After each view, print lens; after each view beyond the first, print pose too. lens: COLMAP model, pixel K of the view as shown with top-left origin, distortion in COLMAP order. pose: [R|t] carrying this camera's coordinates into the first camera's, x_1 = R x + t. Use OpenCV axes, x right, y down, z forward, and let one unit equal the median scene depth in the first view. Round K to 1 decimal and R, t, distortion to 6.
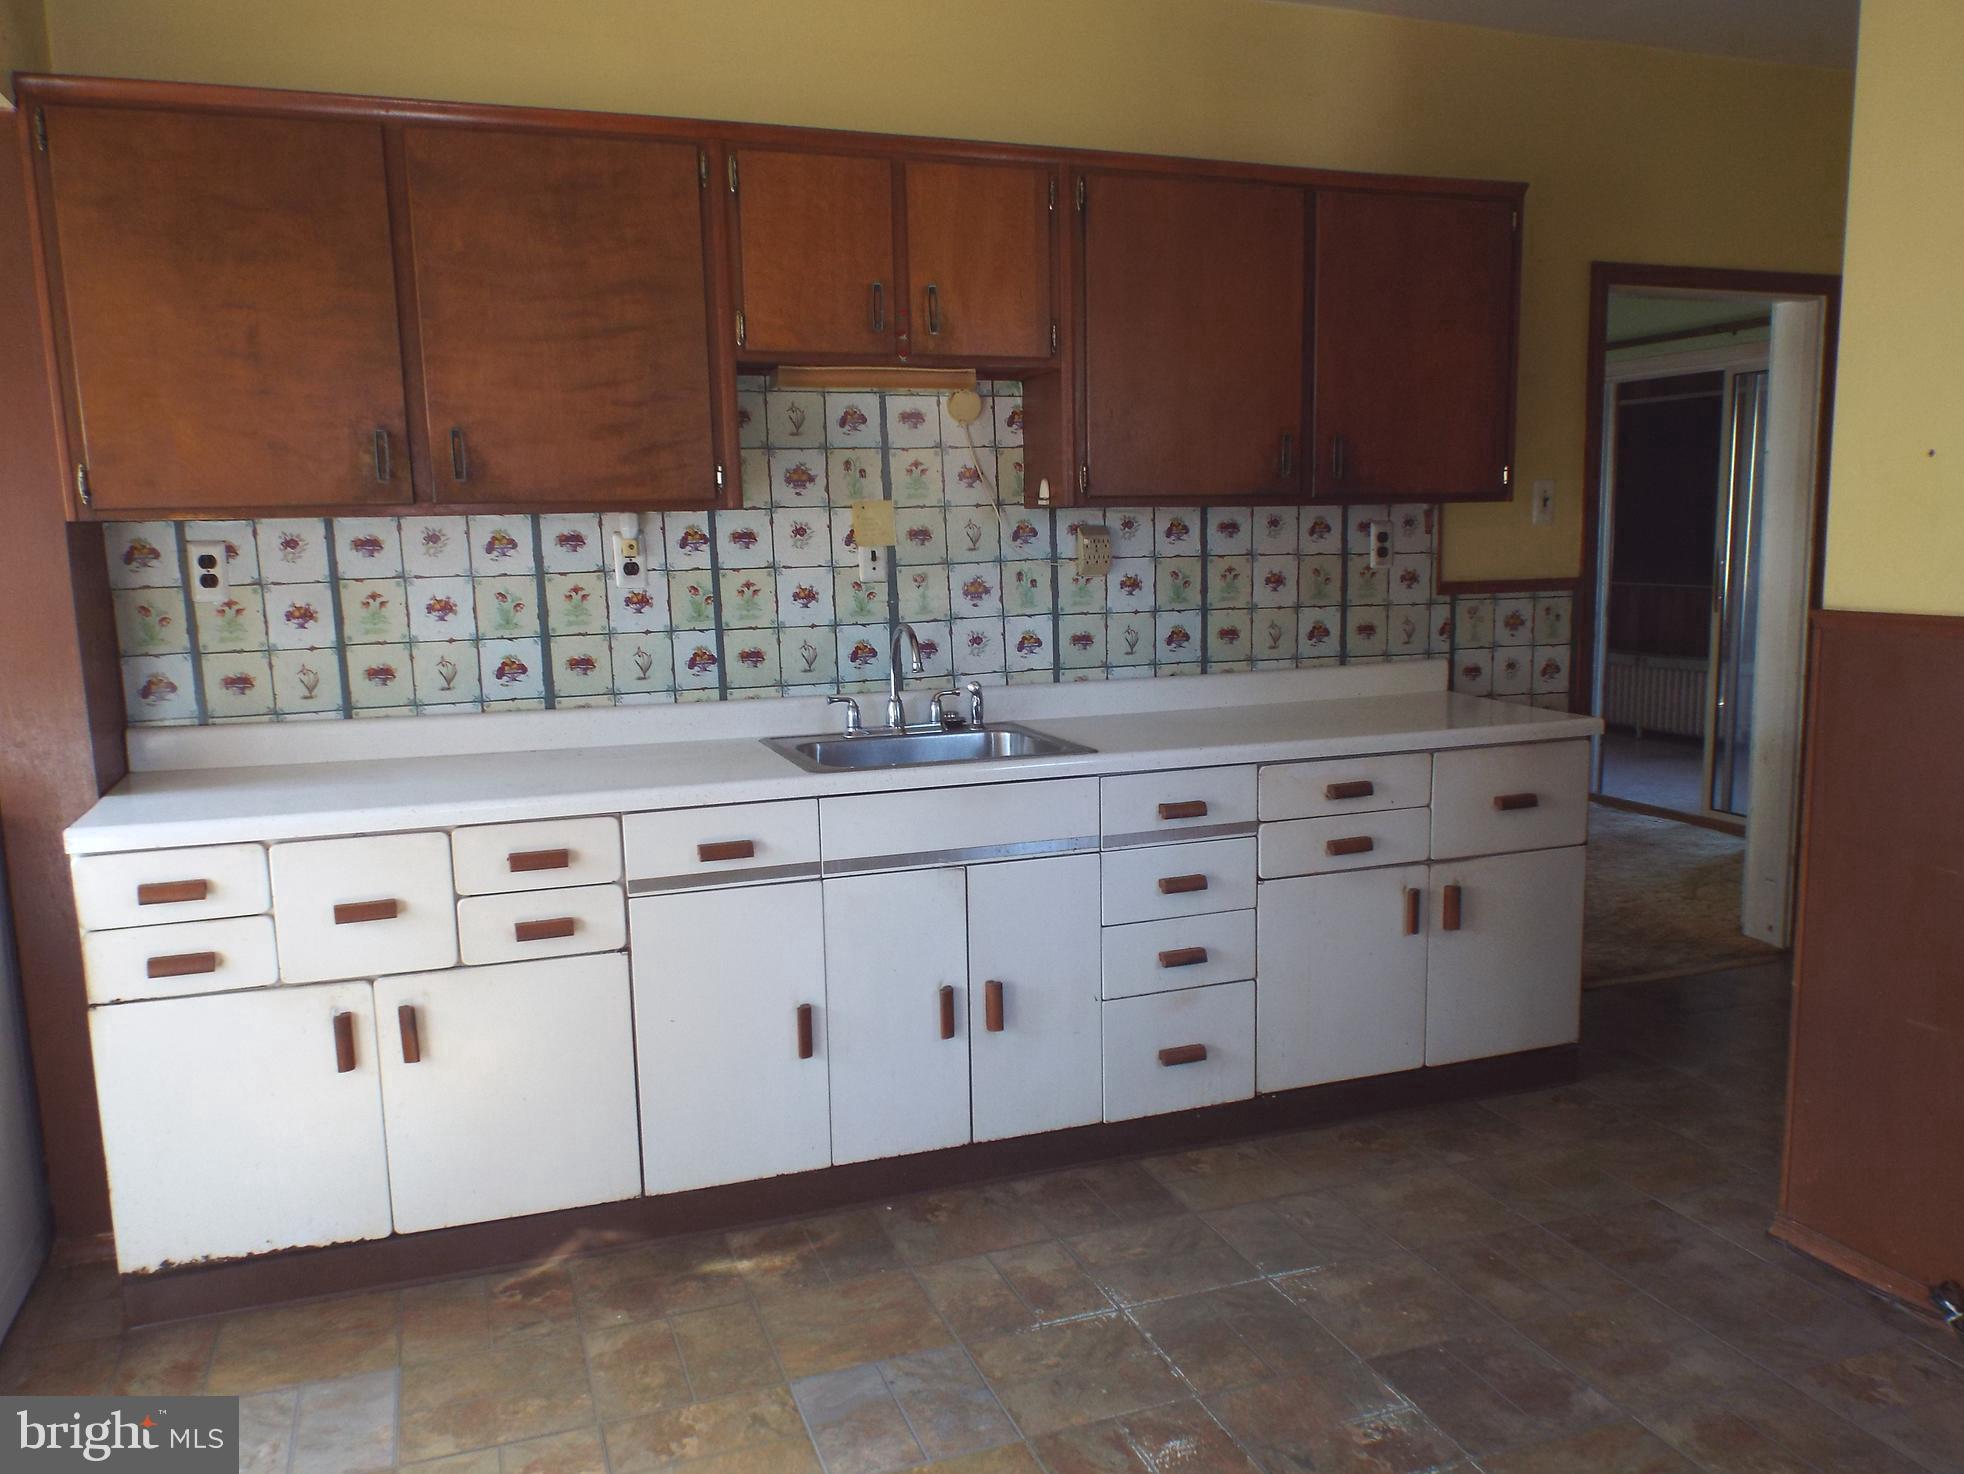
lens RADIAL K [[1553.3, 0, 1030.0], [0, 1553.3, 768.9], [0, 0, 1]] dist [0.009476, -0.033276]
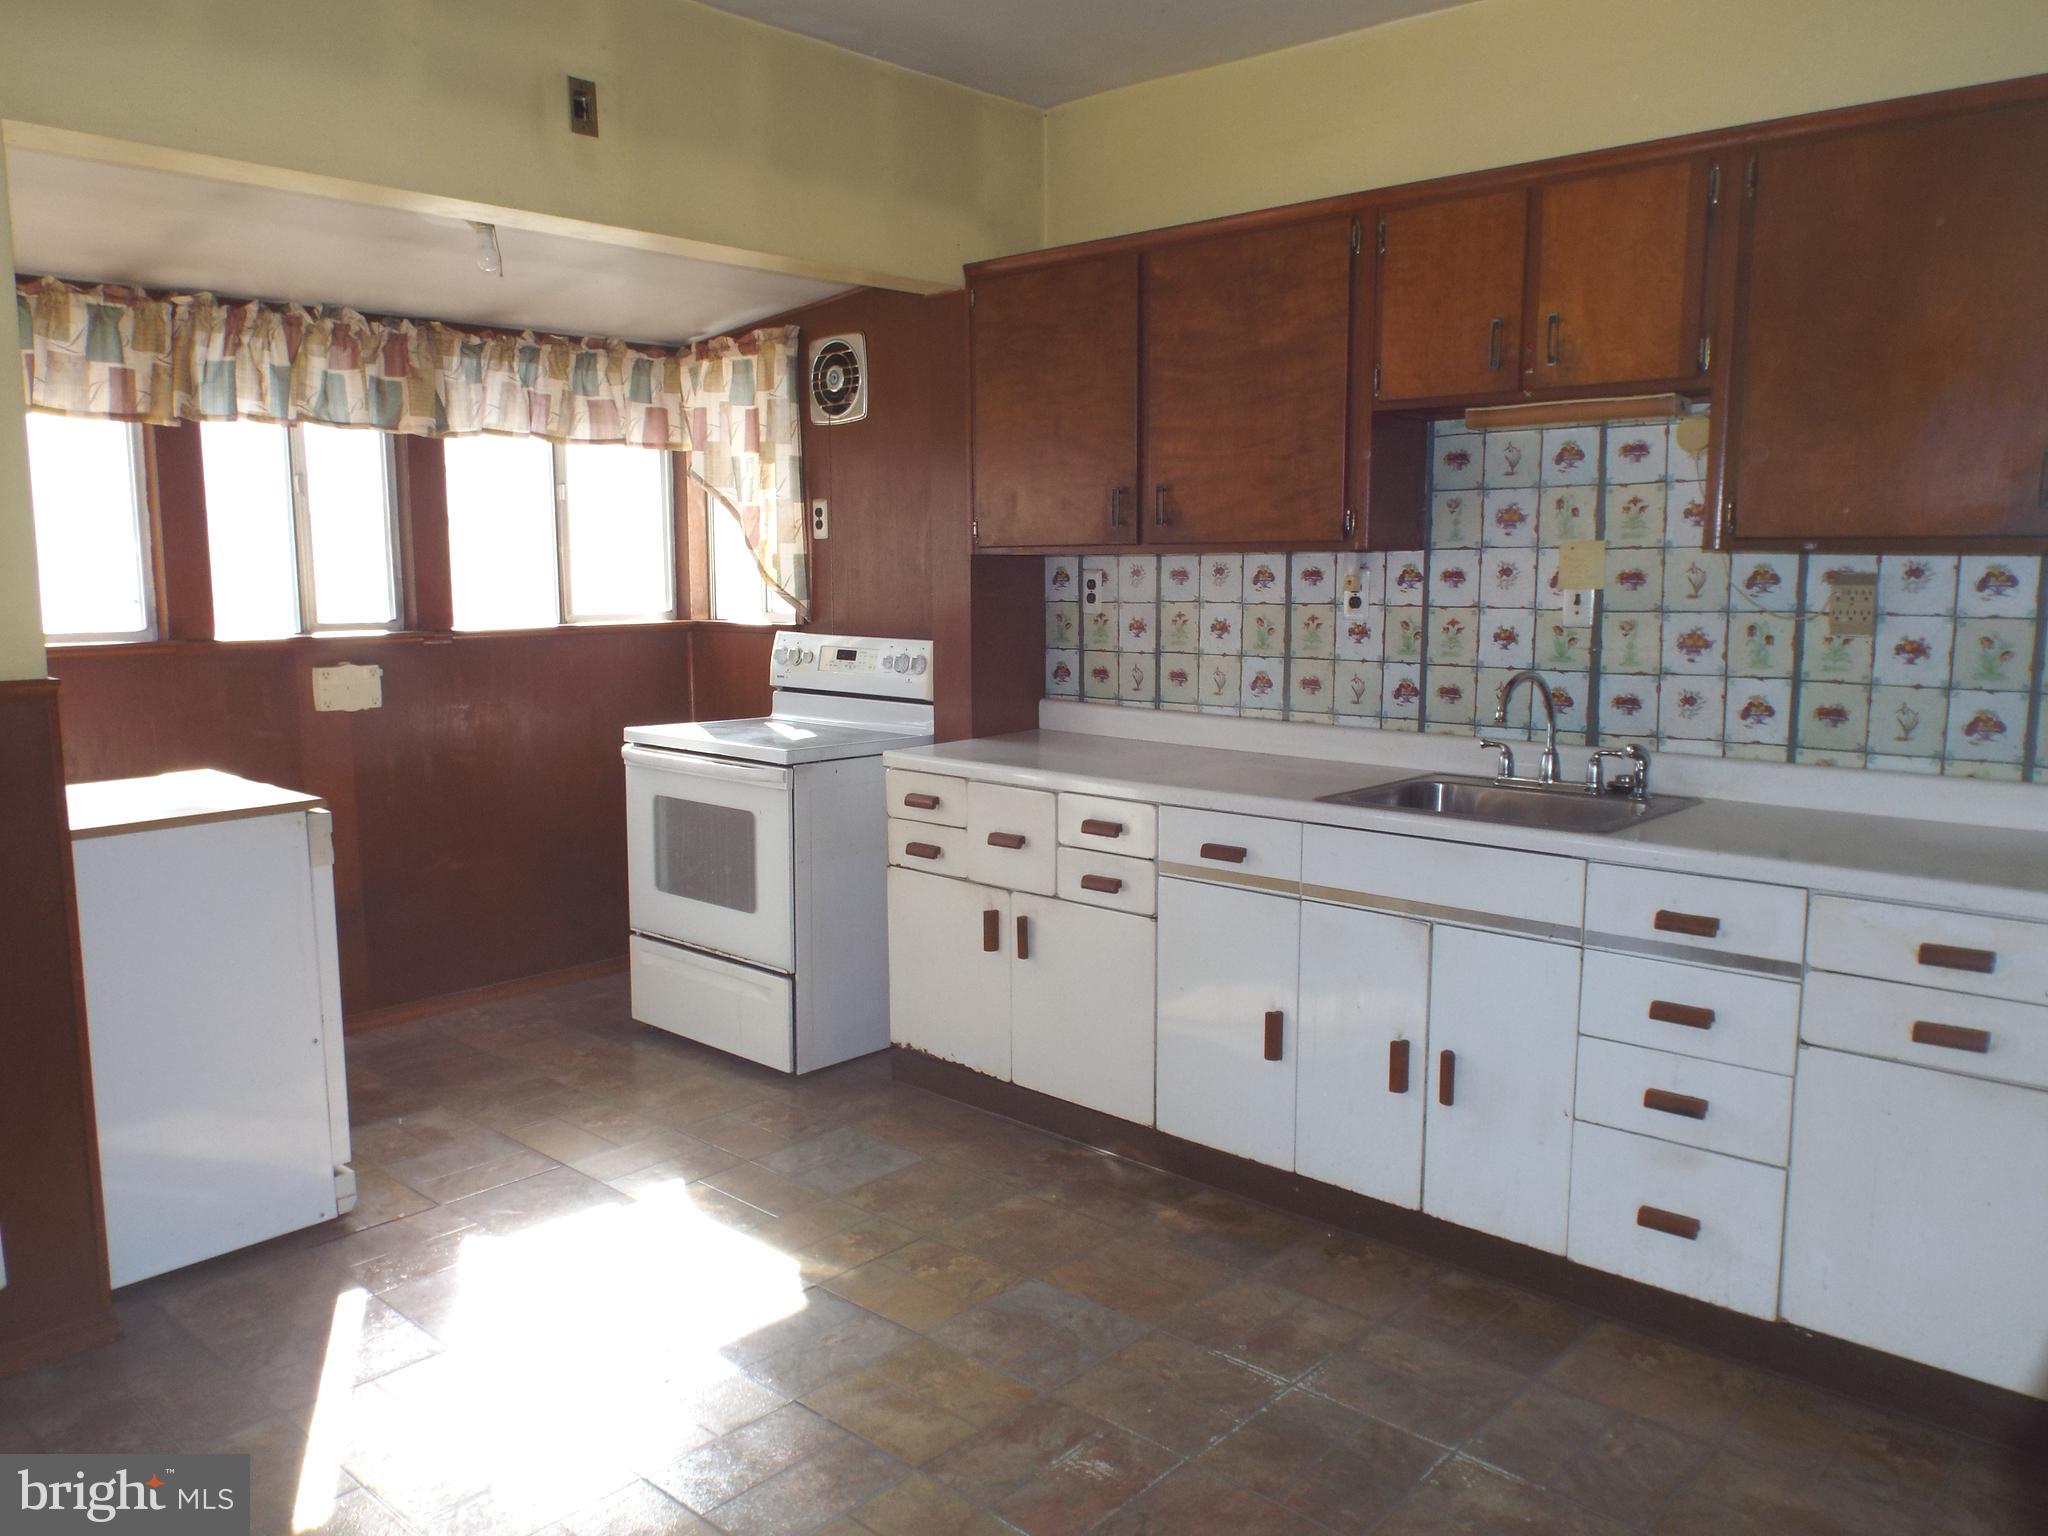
lens RADIAL K [[1542.2, 0, 1023.1], [0, 1542.2, 774.0], [0, 0, 1]] dist [-0.000591, -0.018136]
pose [[0.446830, 0.136521, -0.884141, 0.661068], [-0.149551, 0.985780, 0.076634, -0.061561], [0.882030, 0.097982, 0.460892, 0.322904]]
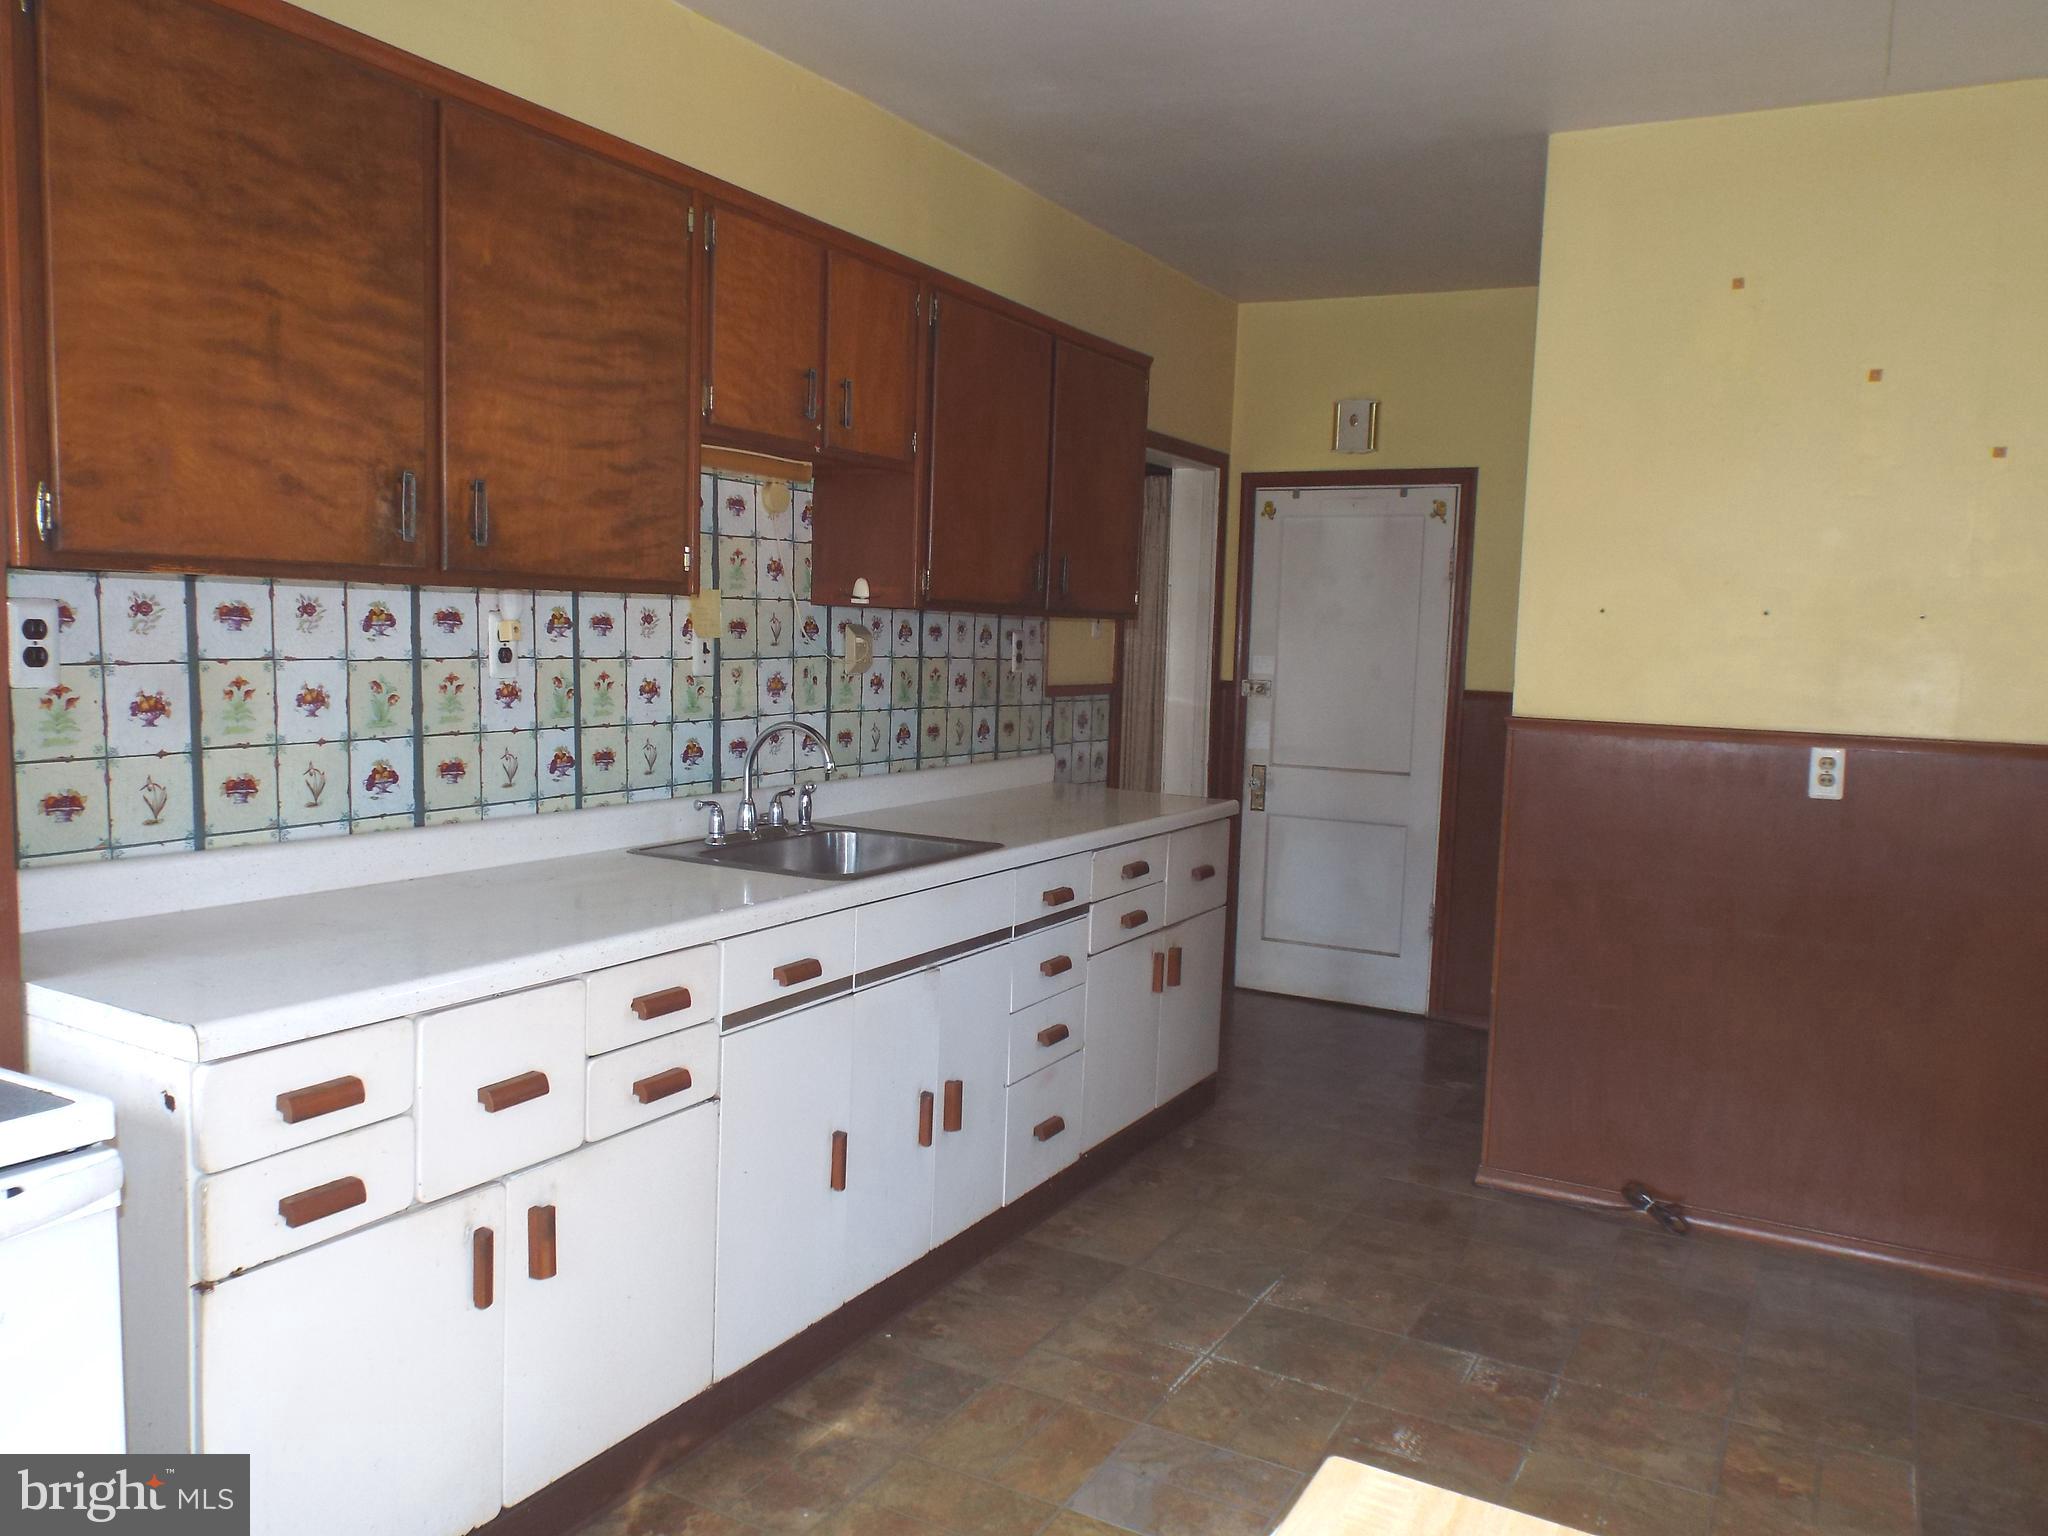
lens RADIAL K [[1542.2, 0, 1031.3], [0, 1542.2, 770.5], [0, 0, 1]] dist [-0.000591, -0.018136]
pose [[0.764067, -0.016250, 0.644933, -0.616106], [0.052583, 0.997925, -0.037153, -0.022342], [-0.642991, 0.062300, 0.763336, 0.198763]]
